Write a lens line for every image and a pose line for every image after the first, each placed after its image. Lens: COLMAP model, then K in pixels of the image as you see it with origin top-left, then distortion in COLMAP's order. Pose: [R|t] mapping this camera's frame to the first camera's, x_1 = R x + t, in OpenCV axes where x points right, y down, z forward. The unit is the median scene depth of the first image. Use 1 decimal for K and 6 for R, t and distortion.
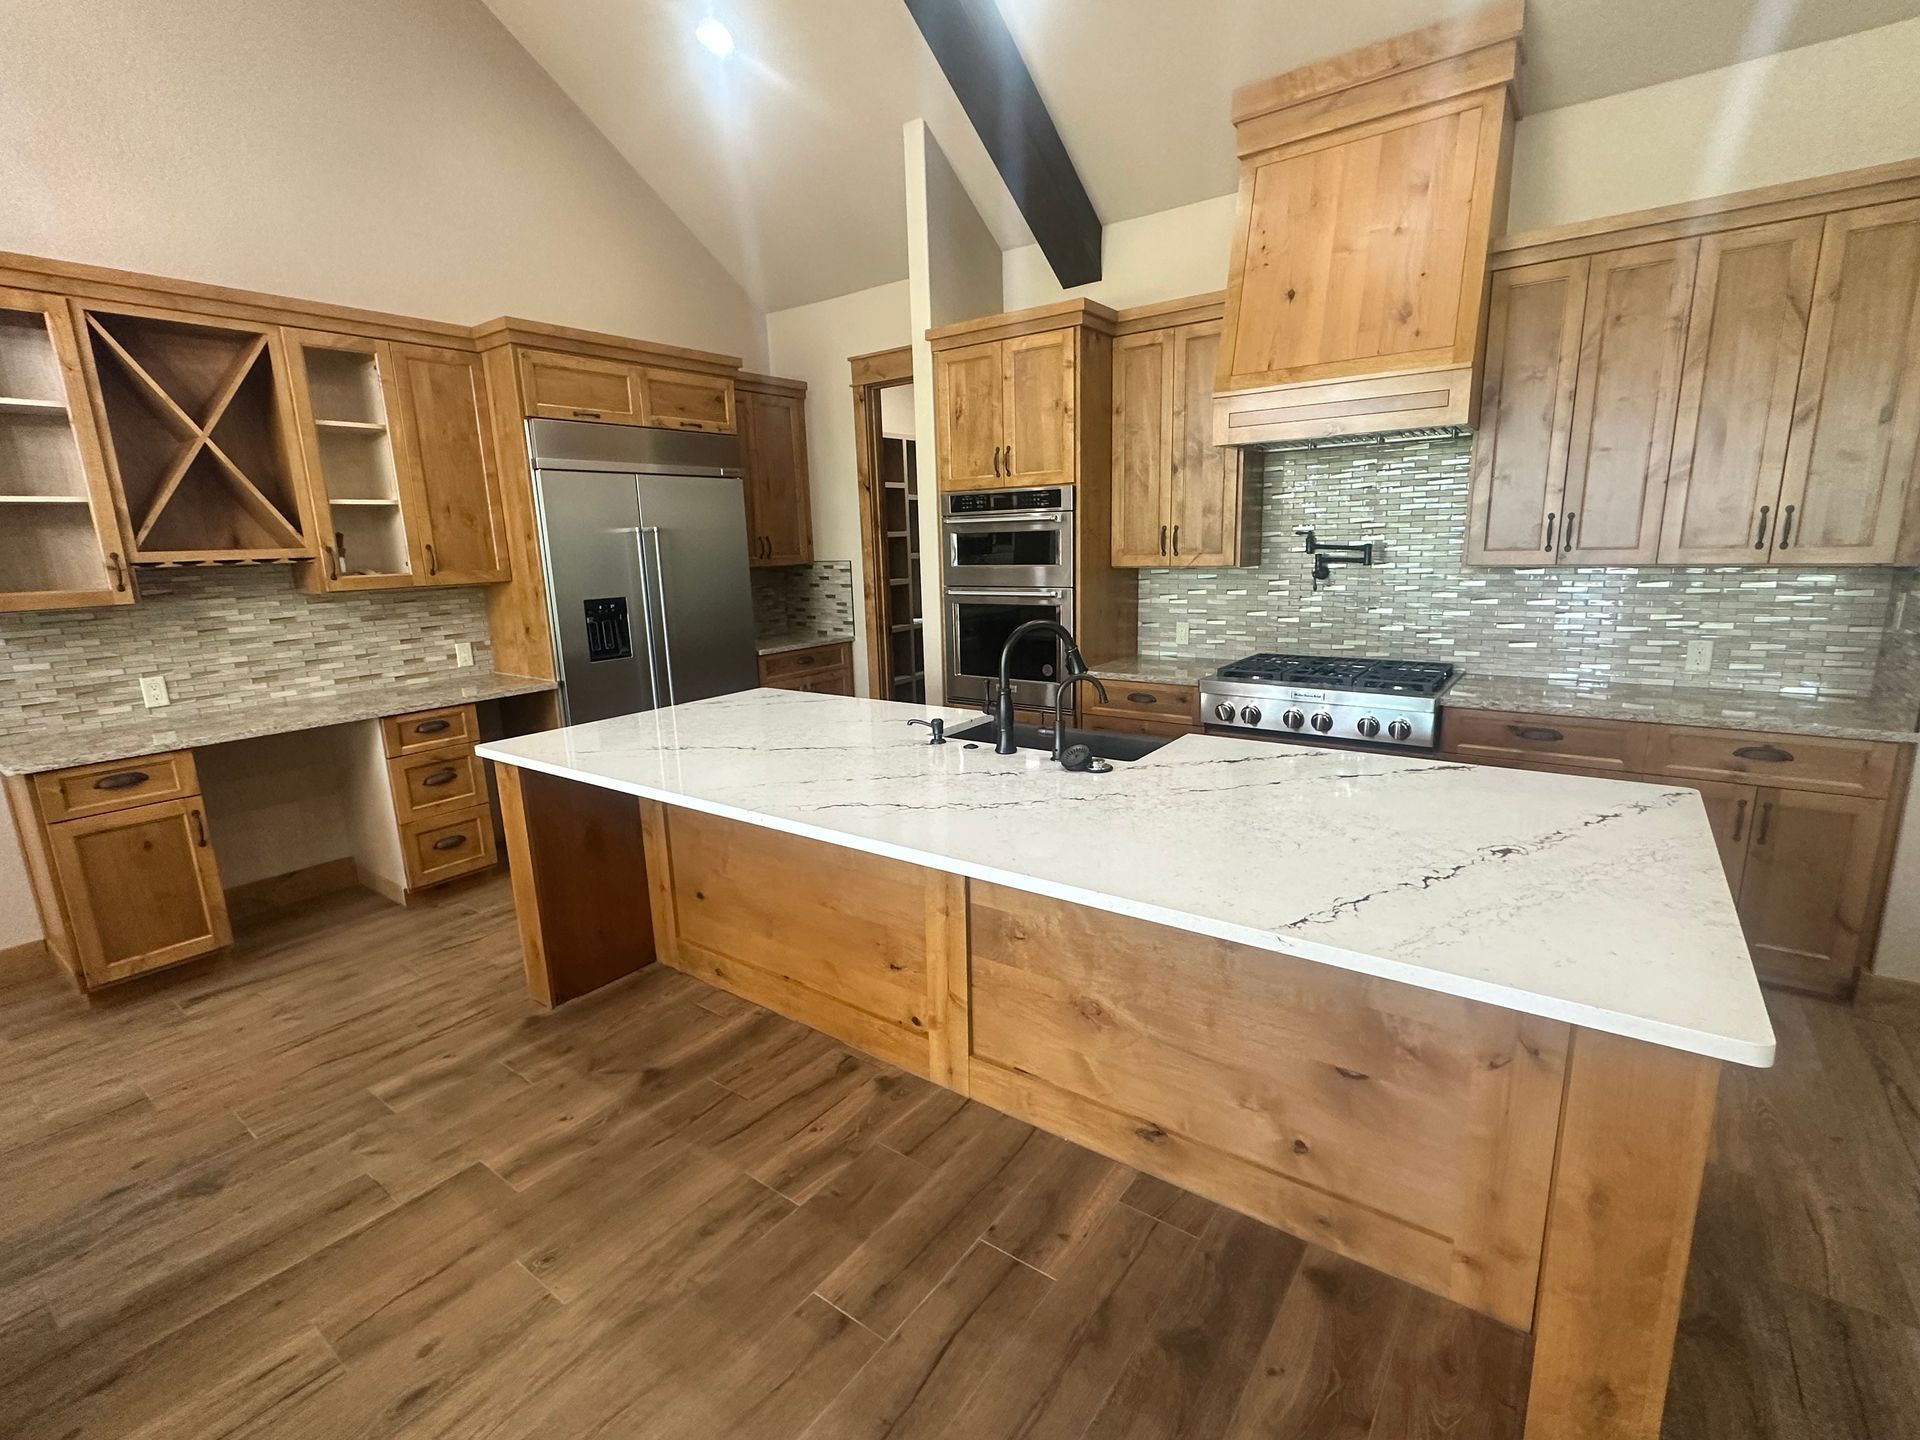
lens RADIAL K [[872.5, 0, 960.0], [0, 872.5, 720.0], [0, 0, 1]] dist [-0.001867, -0.000117]
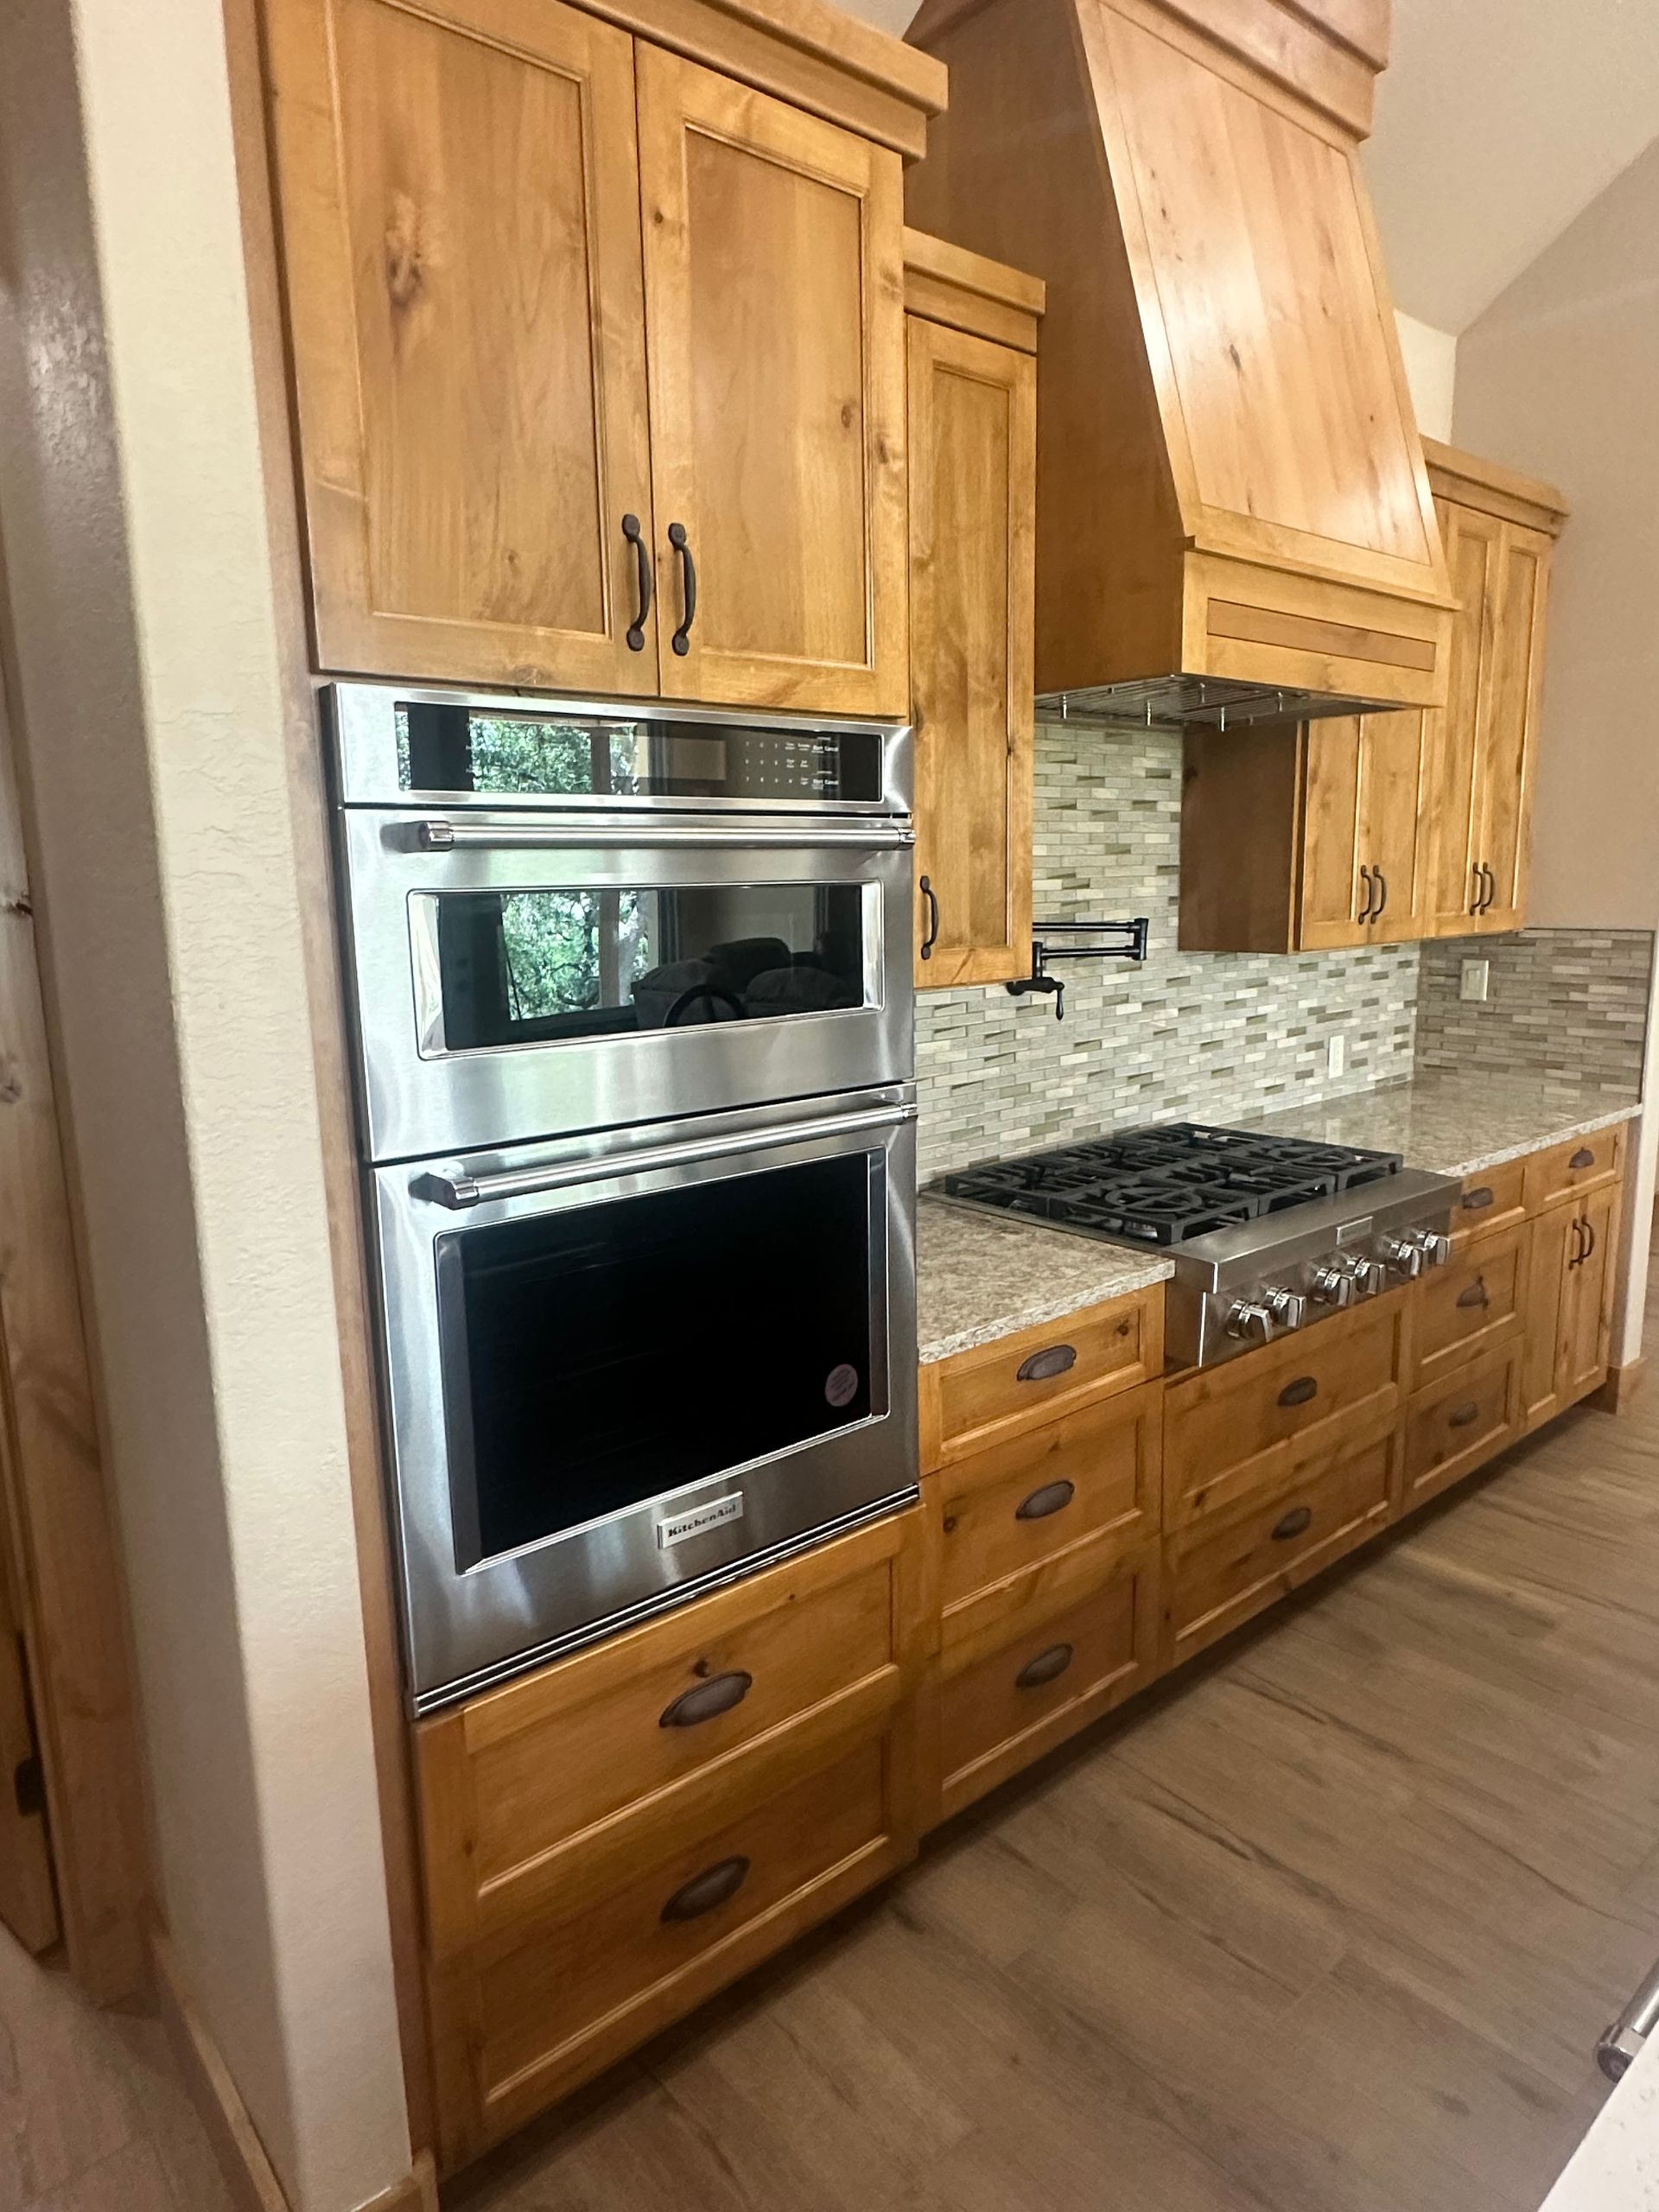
lens RADIAL K [[1314.5, 0, 829.5], [0, 1314.5, 1106.0], [0, 0, 1]] dist [-0.006593, -0.000292]
pose [[0.230981, -0.145355, 0.962039, -0.303644], [0.214527, 0.972052, 0.095361, -0.193217], [-0.949013, 0.184357, 0.255708, 0.927128]]
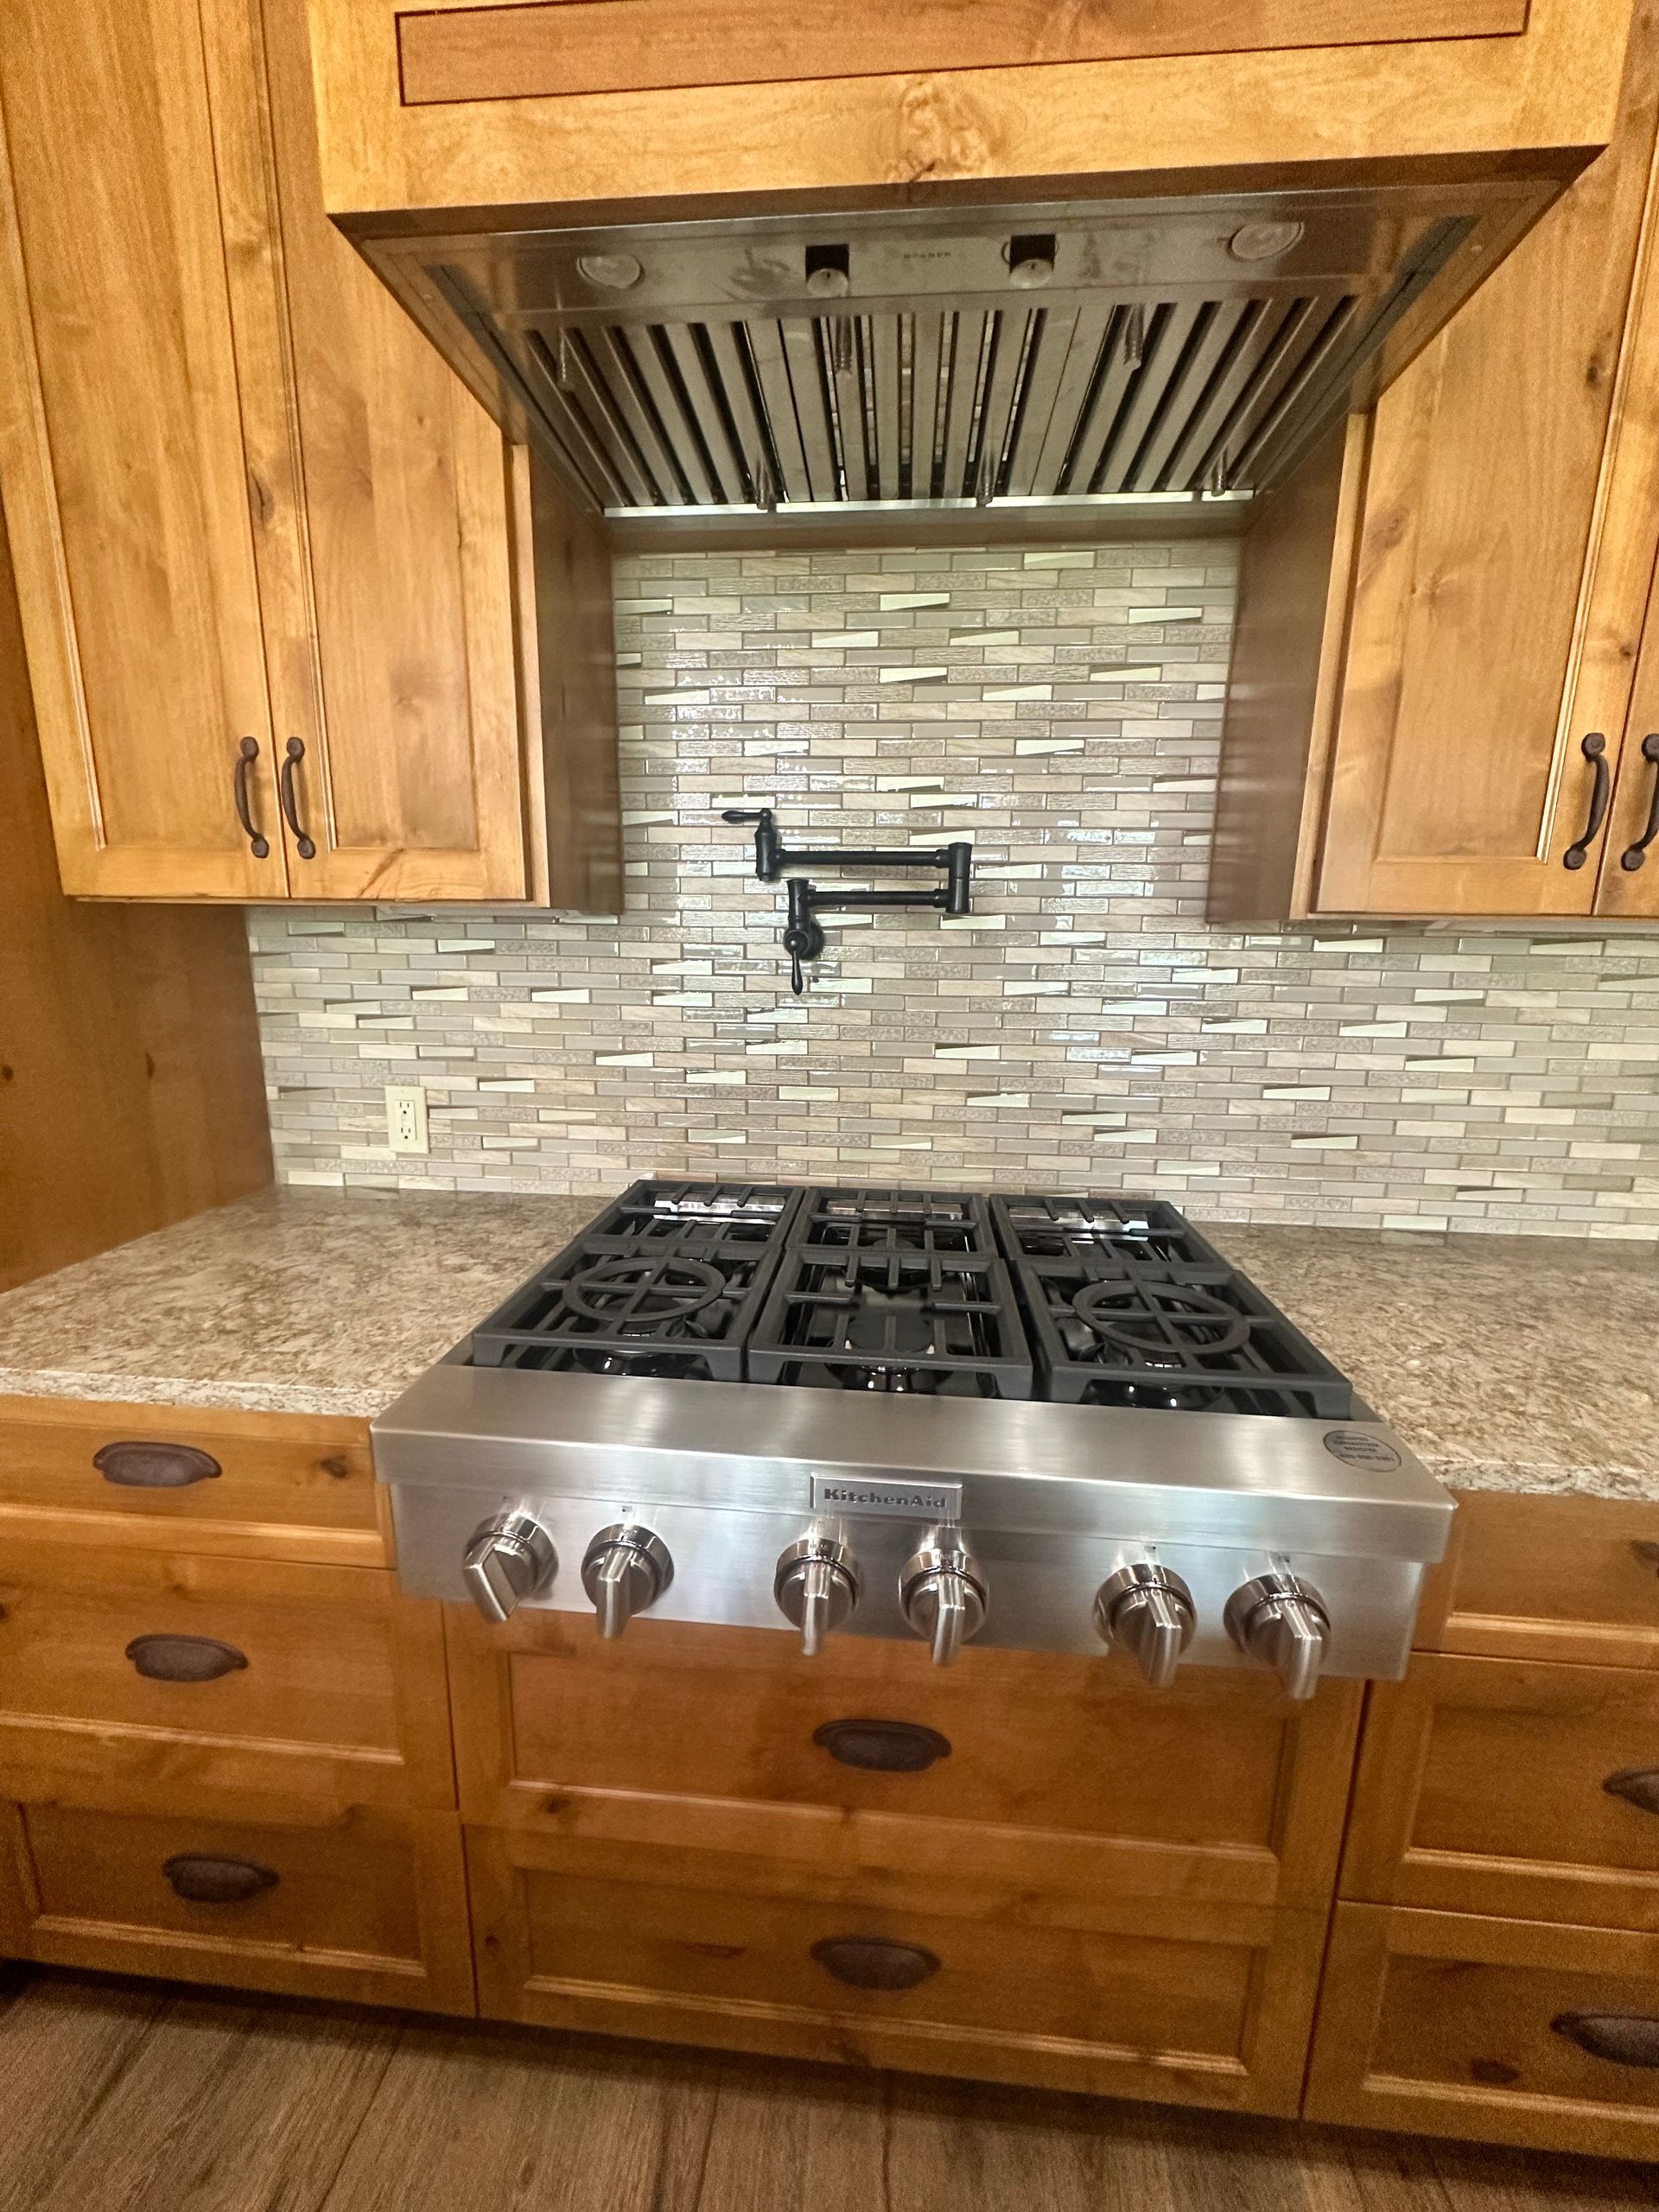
lens RADIAL K [[873.1, 0, 829.5], [0, 873.1, 1106.0], [0, 0, 1]] dist [-0.002273, -0.000066]
pose [[0.850827, -0.061782, 0.521801, 0.244202], [0.068459, 0.997633, 0.006495, -0.106575], [-0.520967, 0.030195, 0.853042, 0.709775]]
